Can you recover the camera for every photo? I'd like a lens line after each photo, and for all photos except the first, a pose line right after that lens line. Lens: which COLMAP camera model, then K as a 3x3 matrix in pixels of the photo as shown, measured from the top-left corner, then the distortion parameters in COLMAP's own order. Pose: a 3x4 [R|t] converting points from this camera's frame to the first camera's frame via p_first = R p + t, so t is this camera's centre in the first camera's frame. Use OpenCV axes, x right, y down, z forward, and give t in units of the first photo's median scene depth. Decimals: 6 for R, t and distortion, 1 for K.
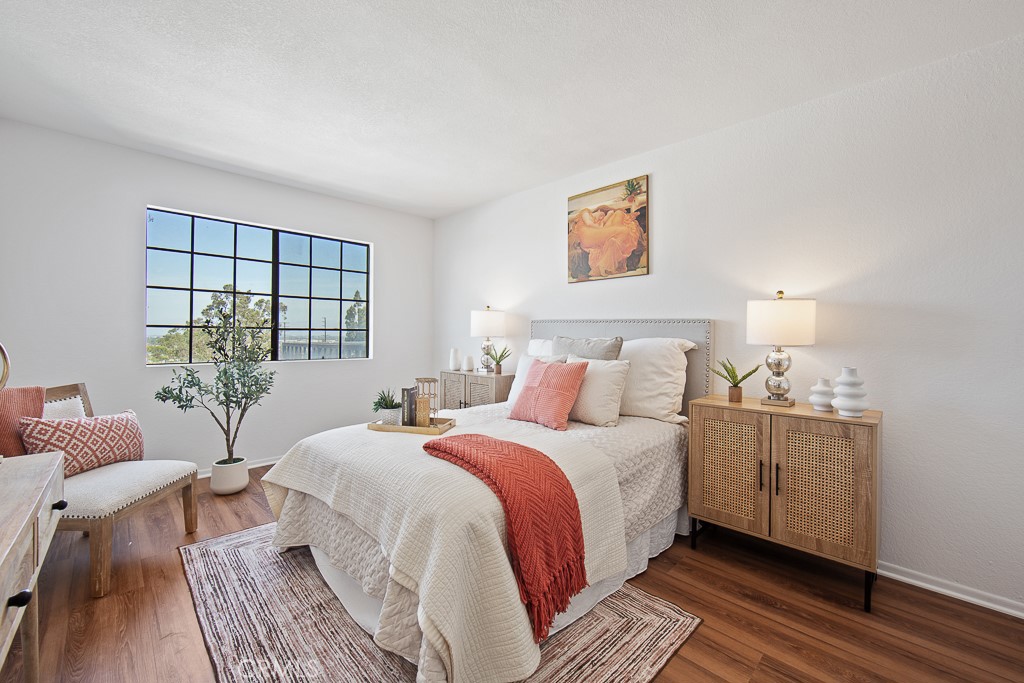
lens RADIAL K [[411.0, 0, 511.8], [0, 411.0, 338.8], [0, 0, 1]] dist [-0.008973, 0.000803]
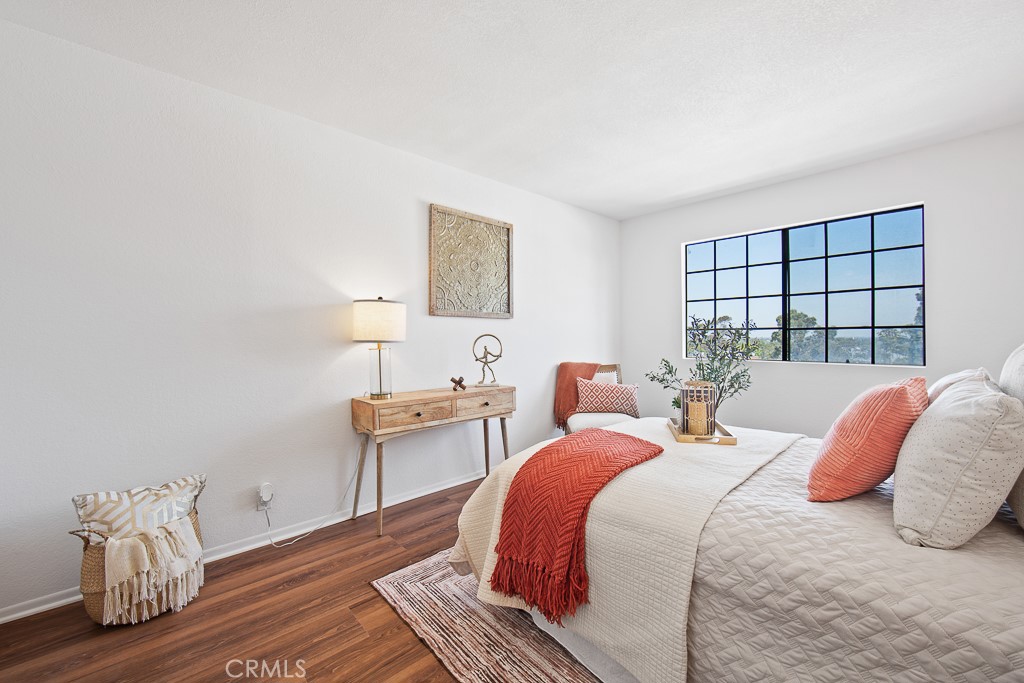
lens RADIAL K [[411.0, 0, 512.1], [0, 411.0, 338.5], [0, 0, 1]] dist [-0.008973, 0.000803]
pose [[-0.035658, -0.001028, -0.999364, 0.433976], [-0.001262, 0.999999, -0.000984, 0.001041], [0.999363, 0.001226, -0.035659, 0.374679]]
